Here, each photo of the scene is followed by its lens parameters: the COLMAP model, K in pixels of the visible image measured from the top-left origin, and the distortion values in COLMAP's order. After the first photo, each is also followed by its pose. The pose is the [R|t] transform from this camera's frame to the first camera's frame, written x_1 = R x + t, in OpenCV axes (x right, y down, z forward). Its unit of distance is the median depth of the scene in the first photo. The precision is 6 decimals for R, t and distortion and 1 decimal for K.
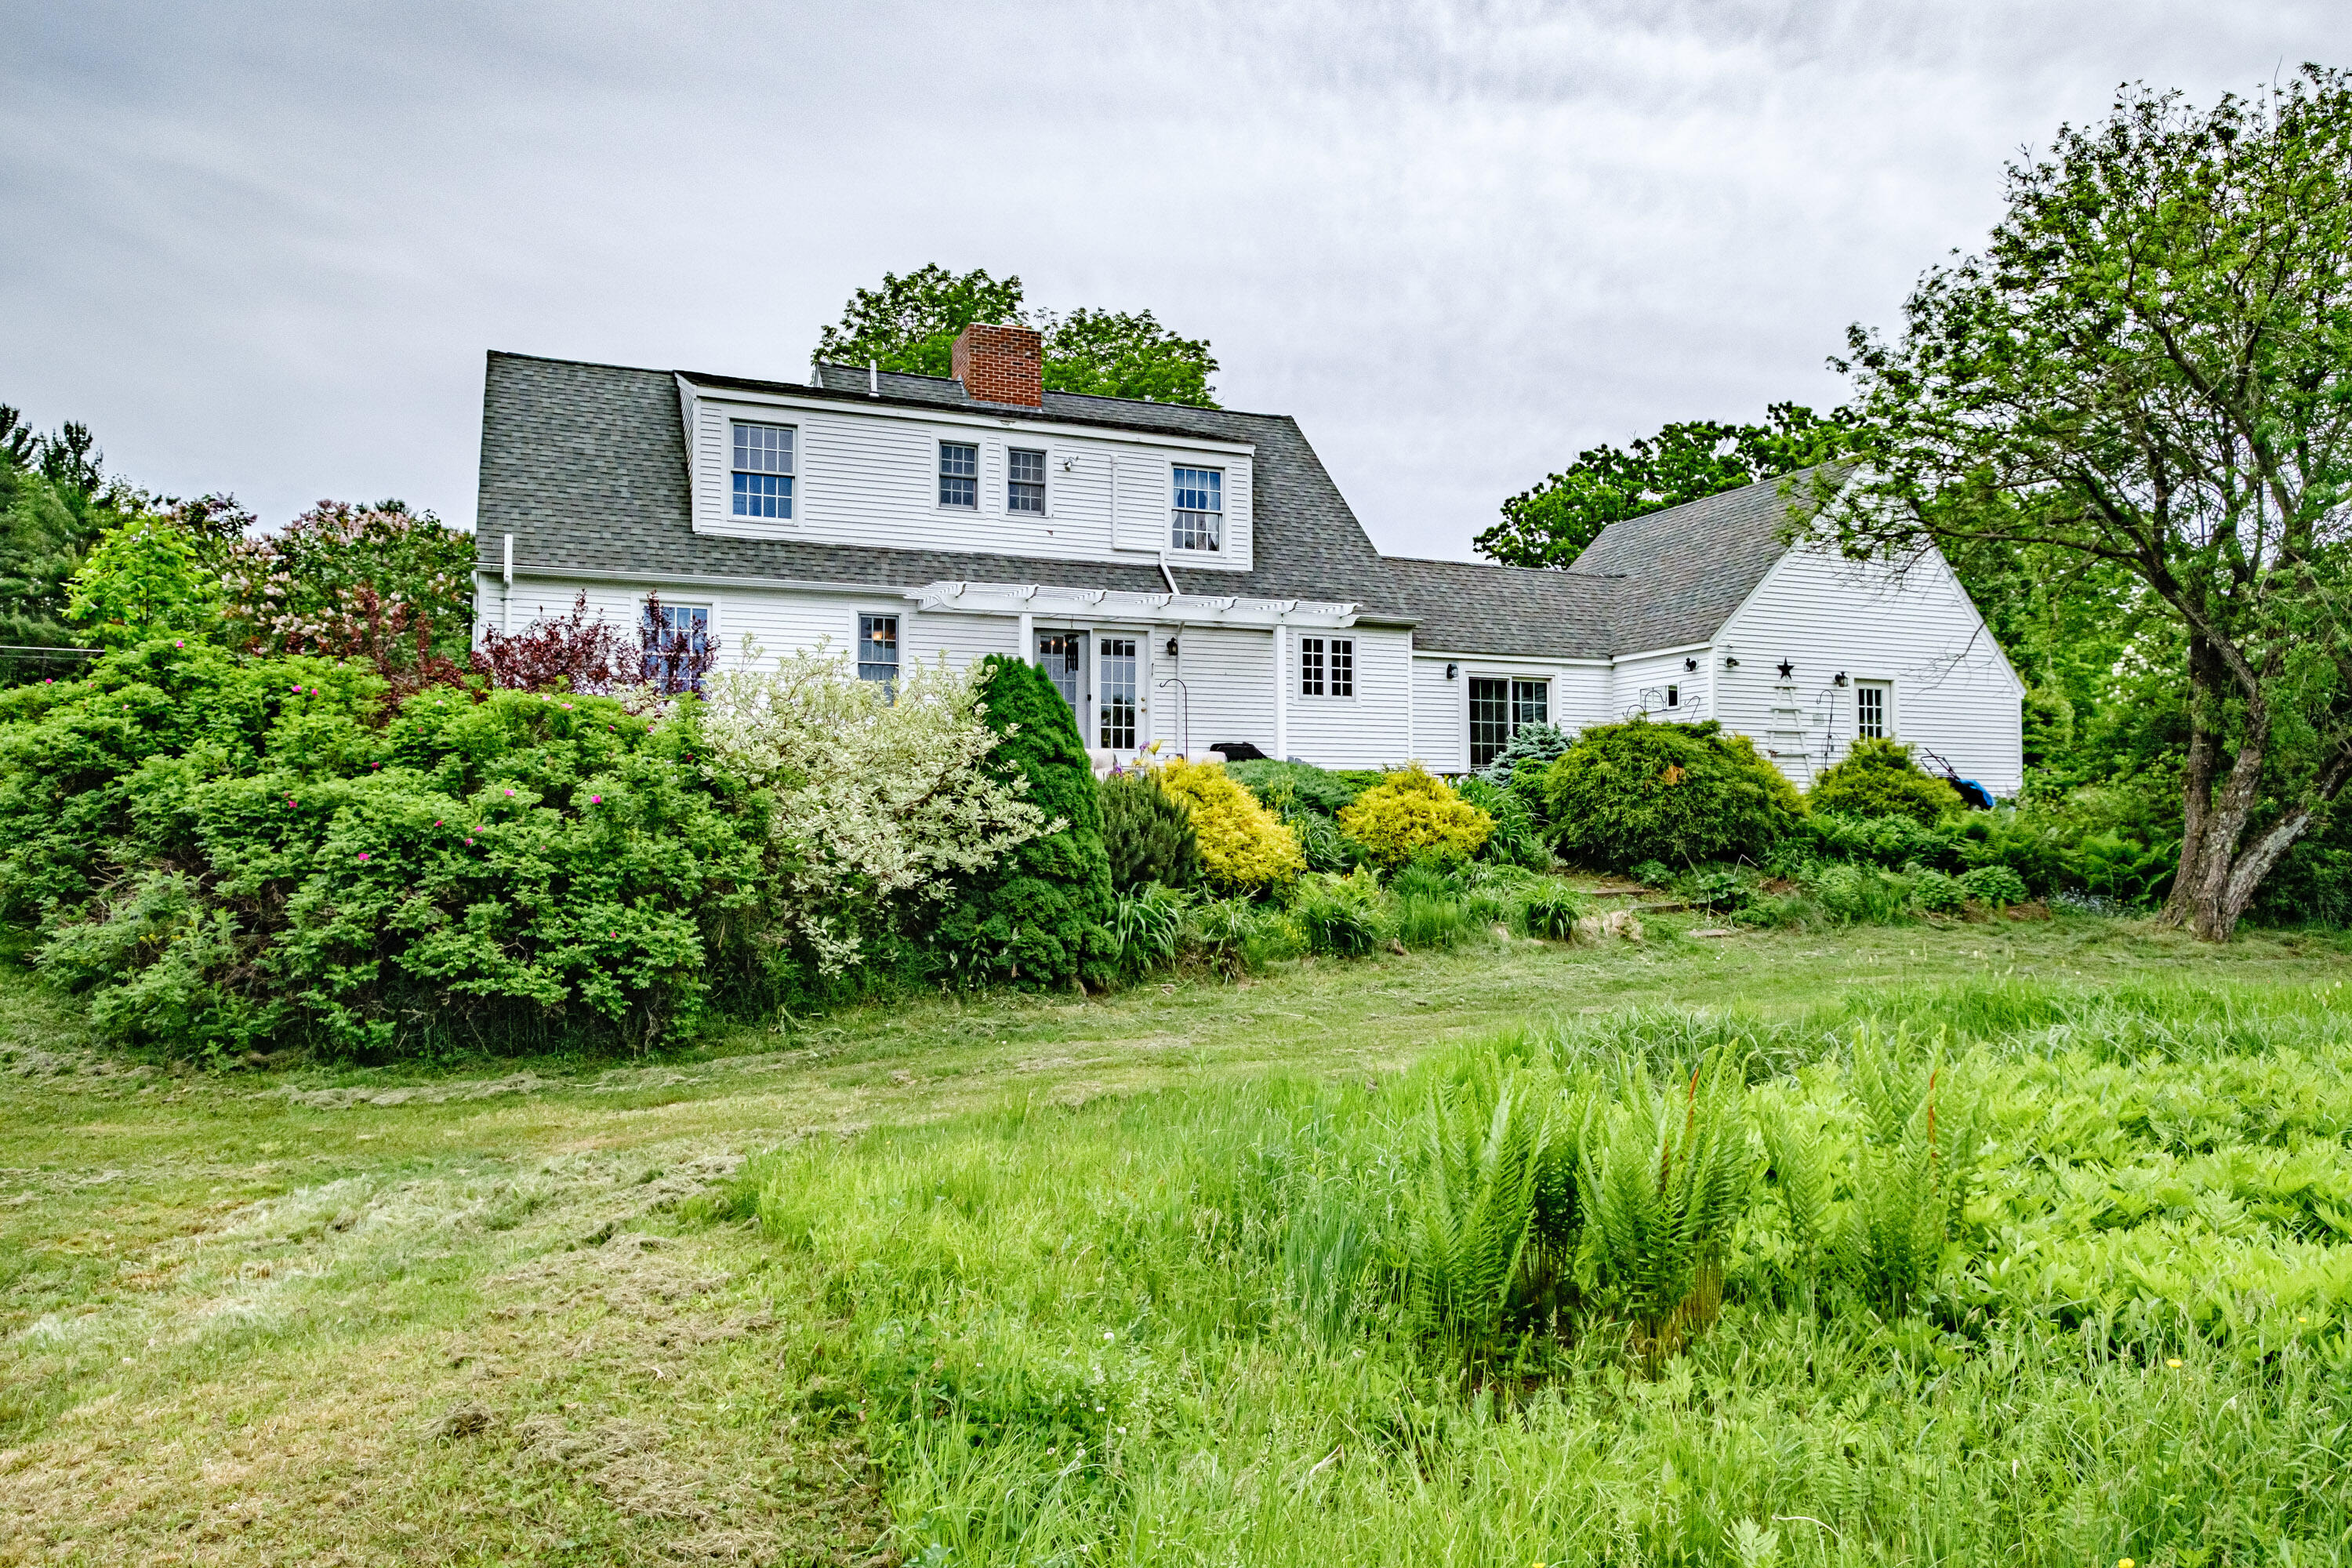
lens RADIAL K [[1492.9, 0, 1180.8], [0, 1492.9, 767.9], [0, 0, 1]] dist [0.005520, 0.009004]
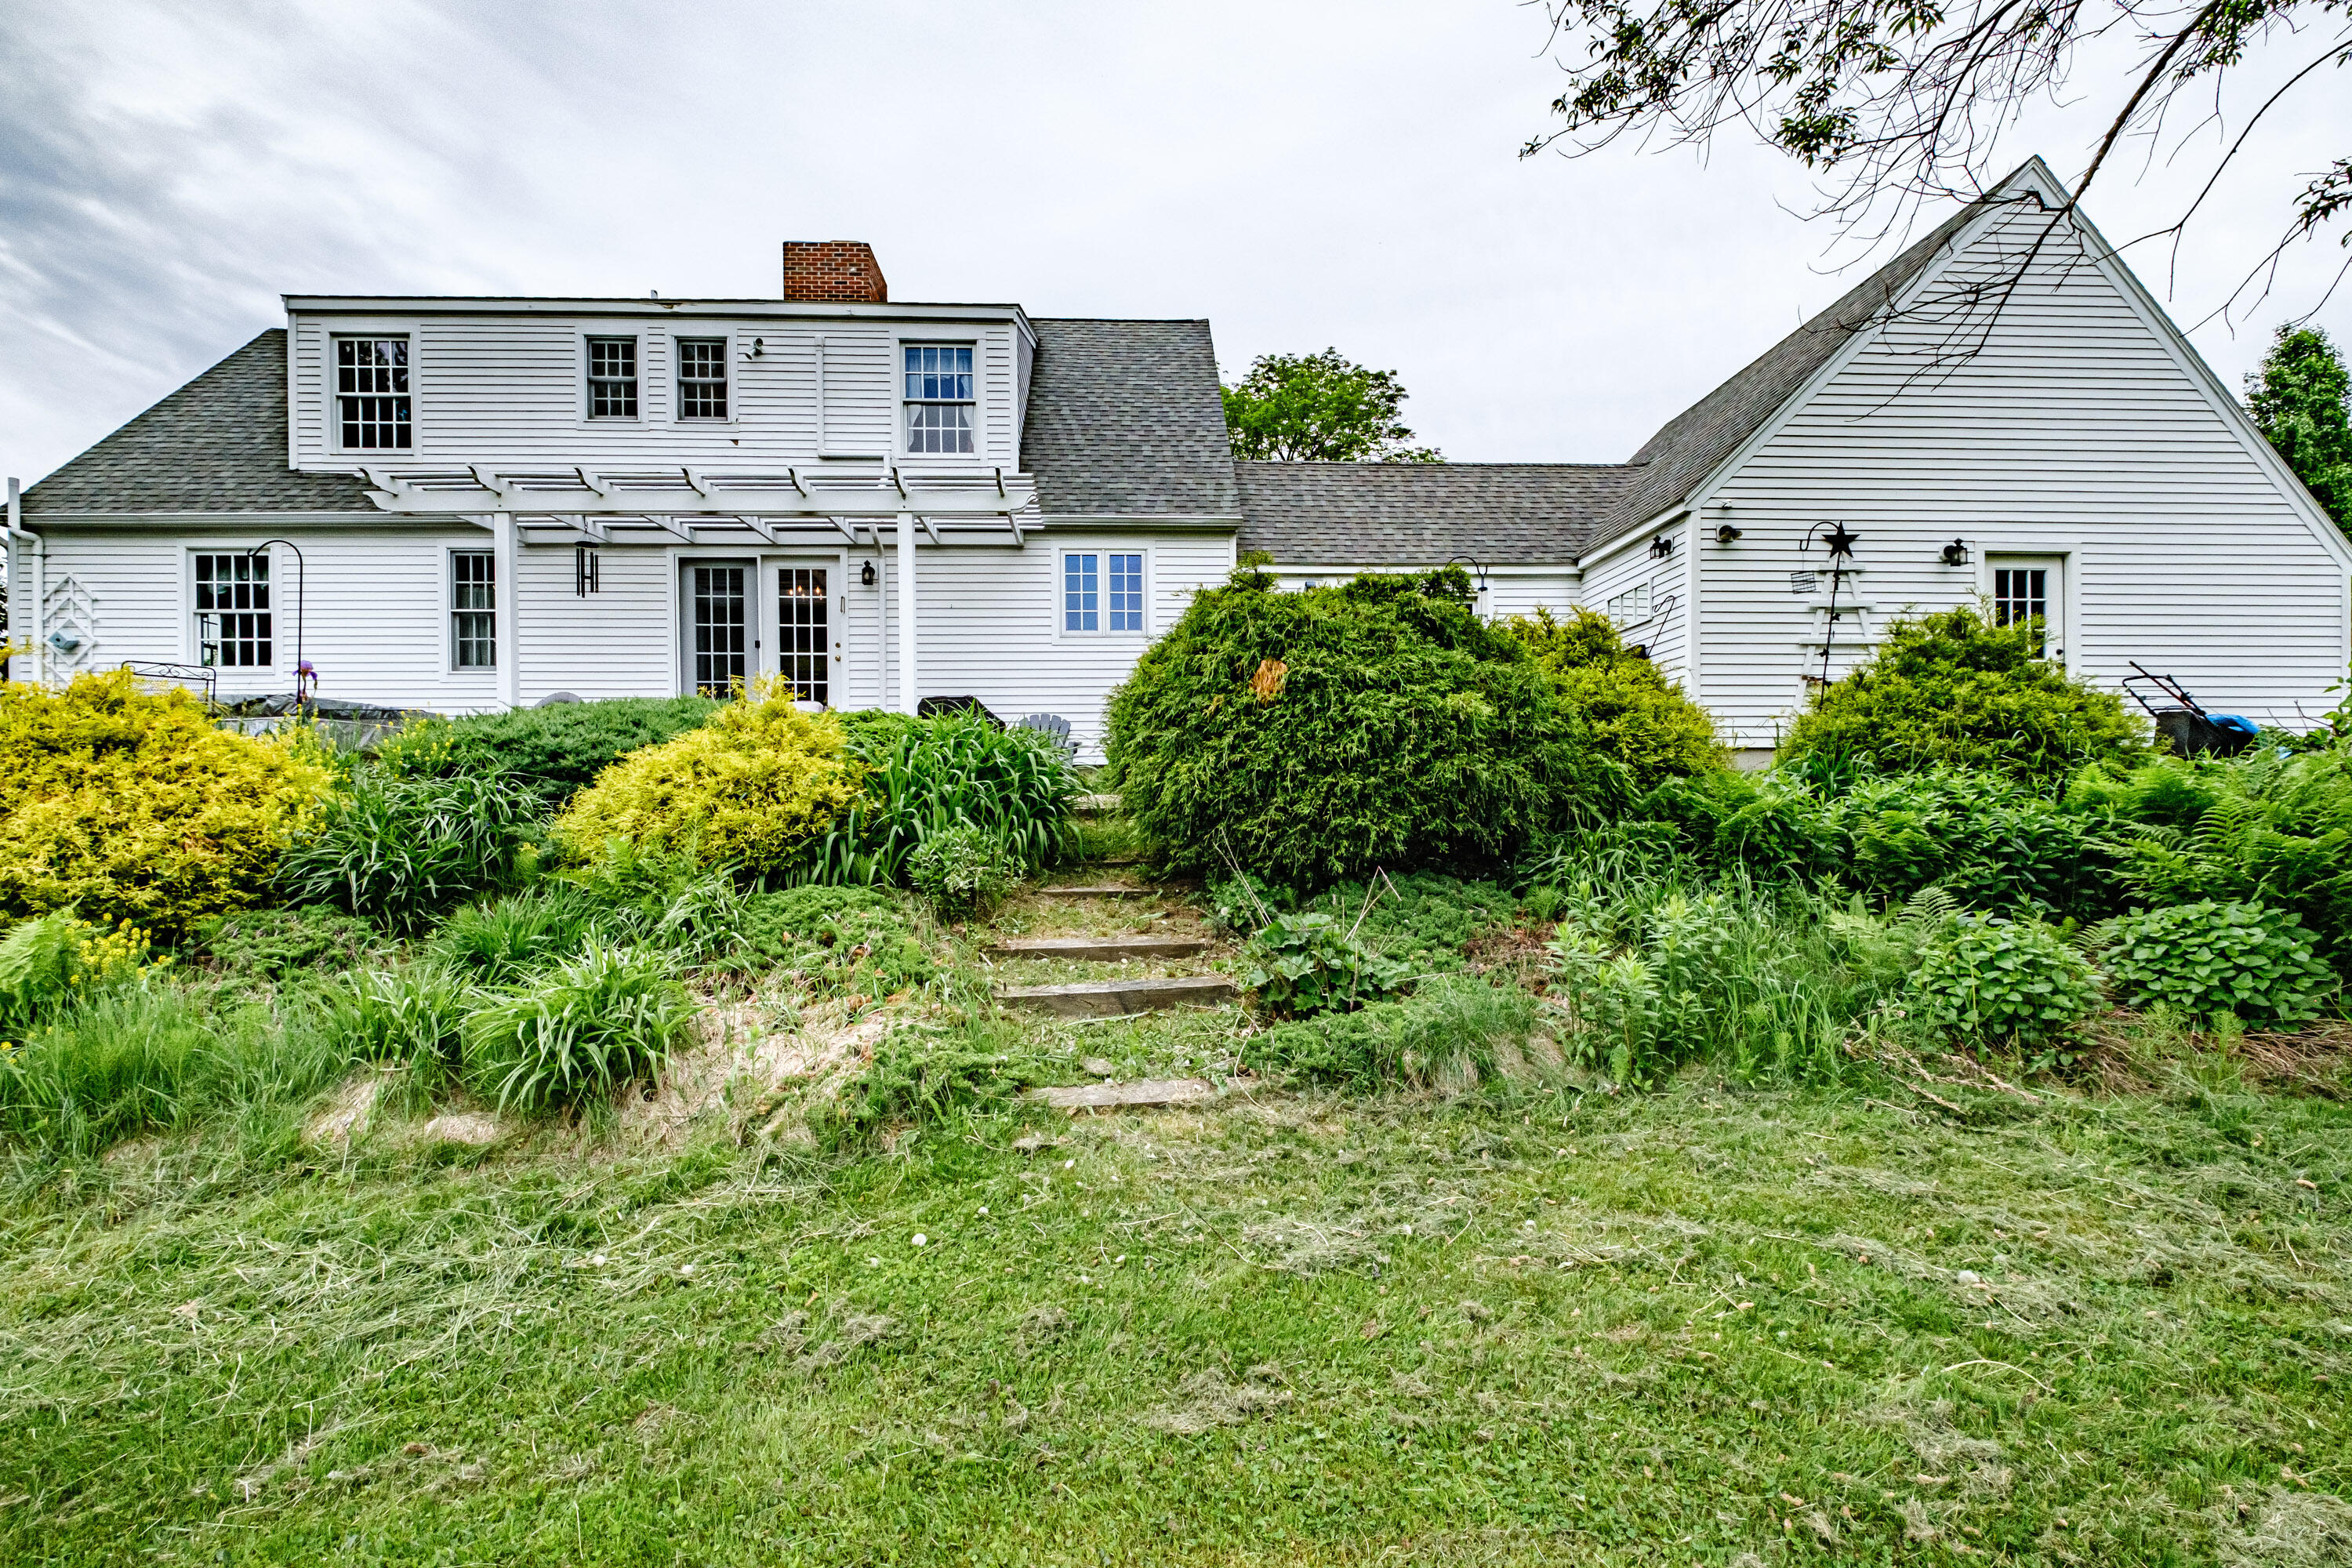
lens RADIAL K [[1040.6, 0, 1164.7], [0, 1040.6, 804.0], [0, 0, 1]] dist [0.000645, -0.002250]
pose [[0.939385, -0.010097, -0.342715, 0.321384], [0.021208, 0.999363, 0.028687, 0.024845], [0.342207, -0.034216, 0.939001, 0.559292]]
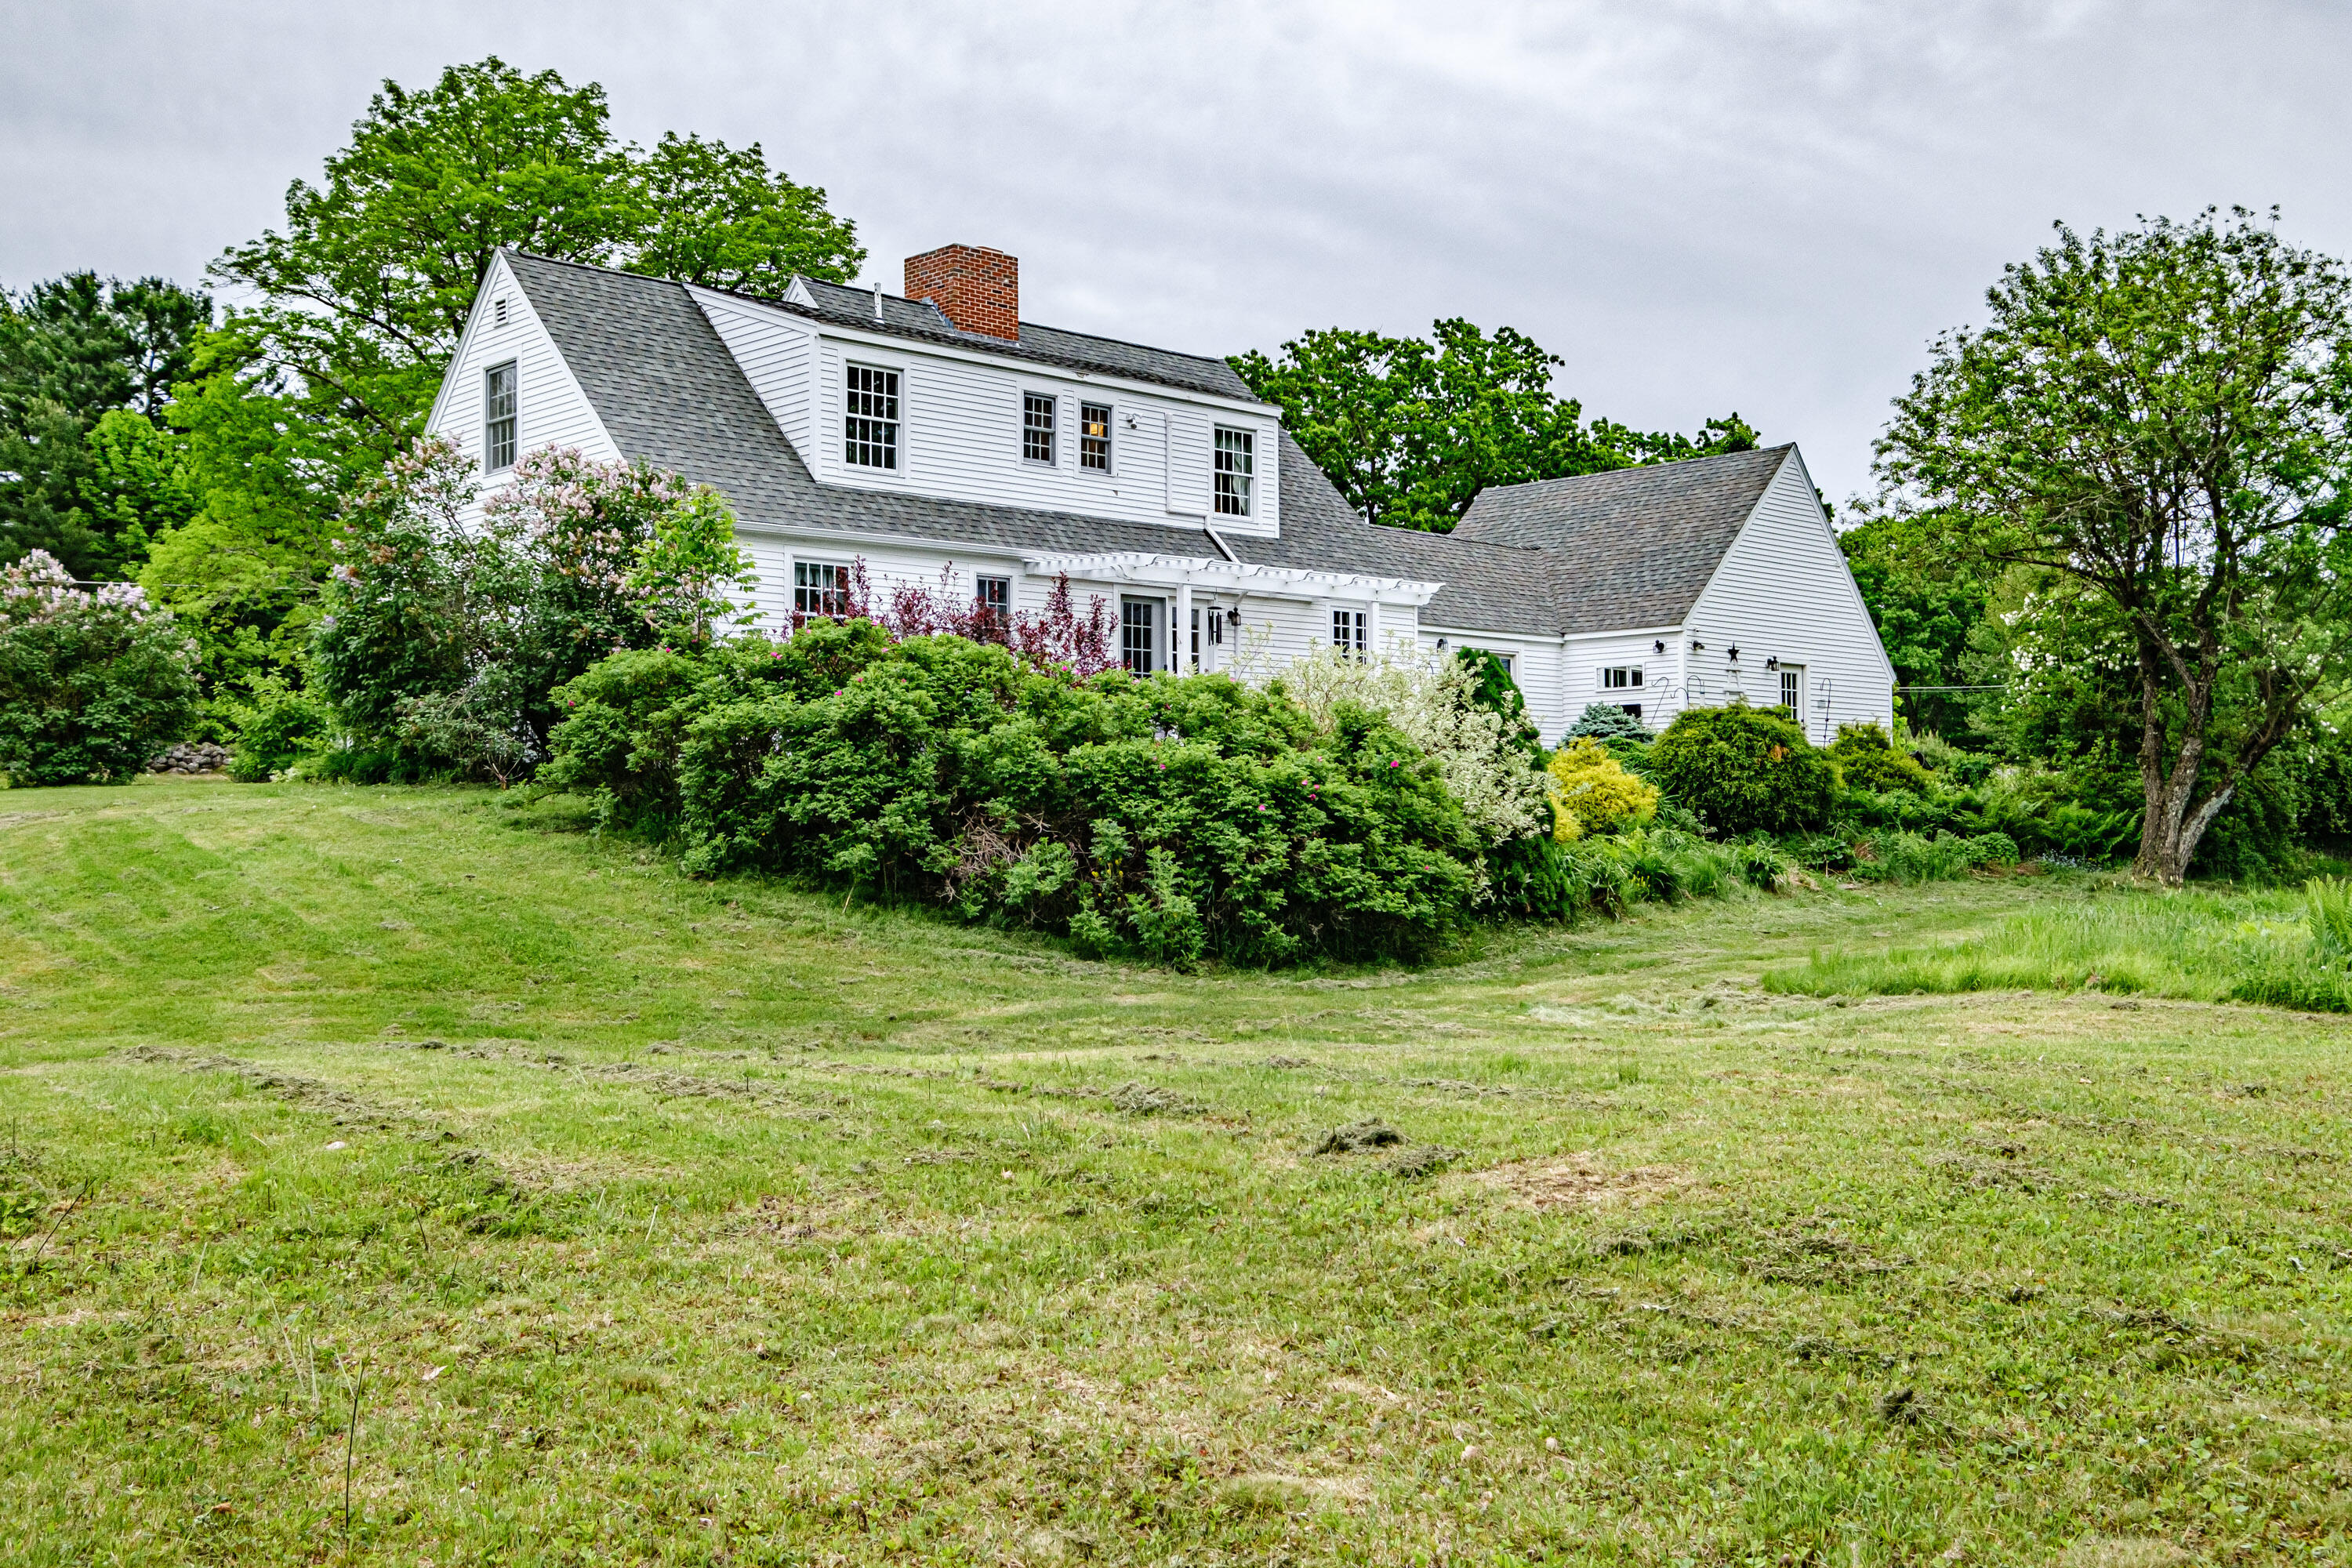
lens RADIAL K [[2140.9, 0, 1163.6], [0, 2140.9, 790.4], [0, 0, 1]] dist [-0.002693, 0.000000]
pose [[0.939059, 0.002795, 0.343744, -0.534657], [-0.010759, 0.999716, 0.021263, 0.002549], [-0.343587, -0.023666, 0.938823, -0.298275]]
